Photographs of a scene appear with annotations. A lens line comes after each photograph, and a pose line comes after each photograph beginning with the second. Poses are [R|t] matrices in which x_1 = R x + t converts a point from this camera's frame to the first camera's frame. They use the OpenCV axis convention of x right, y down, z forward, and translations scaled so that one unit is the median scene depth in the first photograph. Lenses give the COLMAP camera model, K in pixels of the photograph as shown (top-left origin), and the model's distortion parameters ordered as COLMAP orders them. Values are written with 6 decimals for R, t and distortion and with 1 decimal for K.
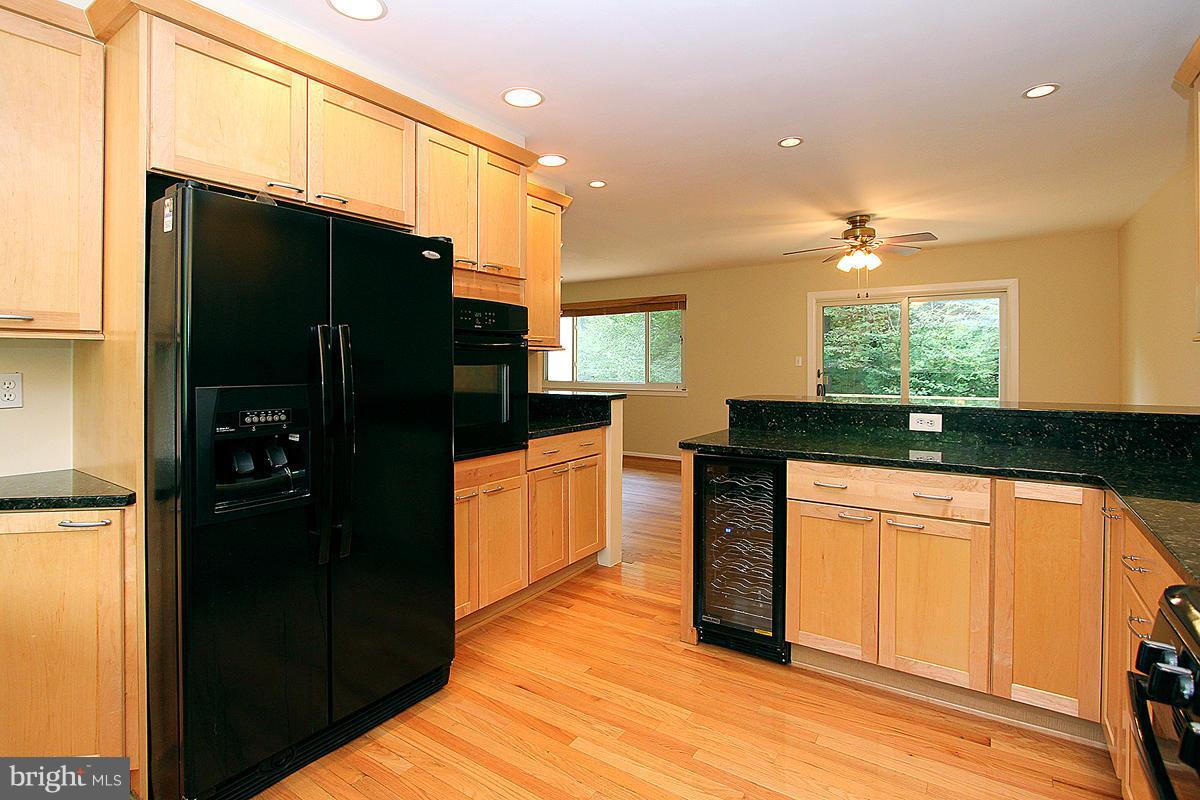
lens RADIAL K [[576.0, 0, 600.3], [0, 576.0, 384.4], [0, 0, 1]] dist [-0.016346, 0.000112]
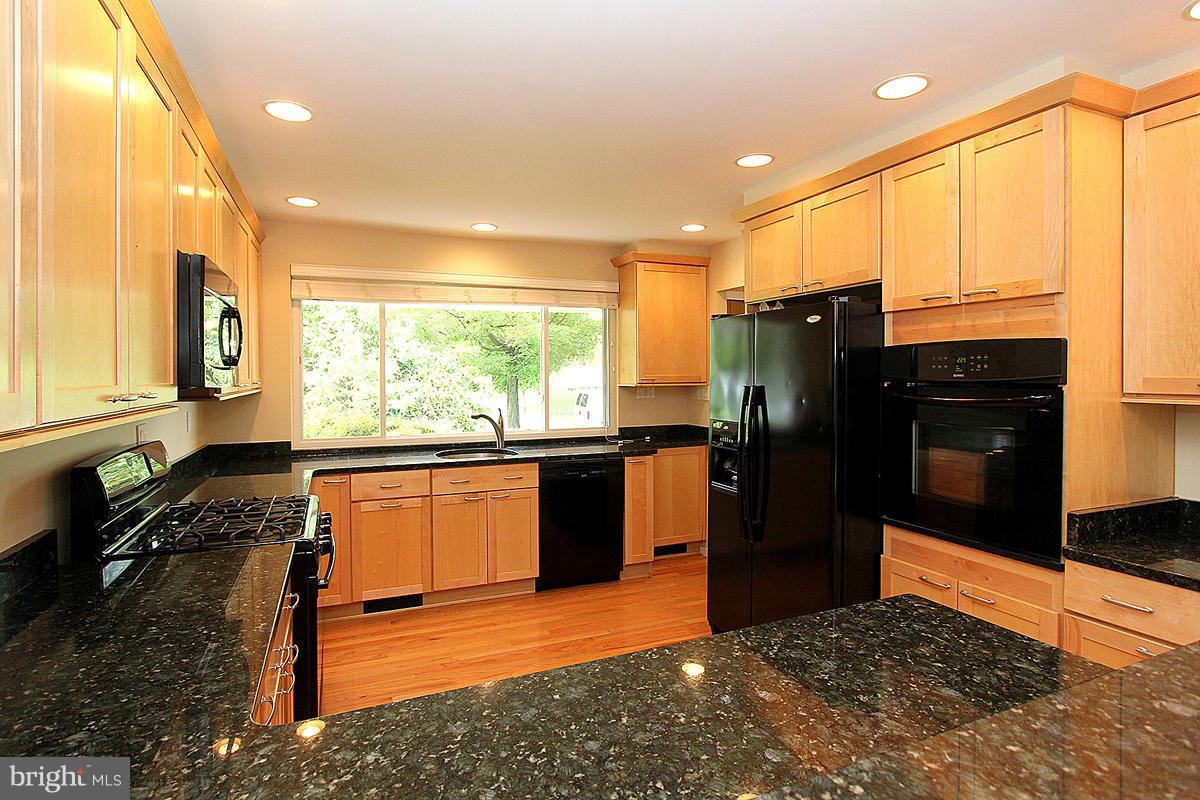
lens RADIAL K [[576.0, 0, 600.3], [0, 576.0, 384.4], [0, 0, 1]] dist [-0.016346, 0.000112]
pose [[-0.532848, 0.027544, -0.845762, 0.704585], [-0.020824, 0.998741, 0.045646, -0.113753], [0.845955, 0.041934, -0.531604, 1.002009]]
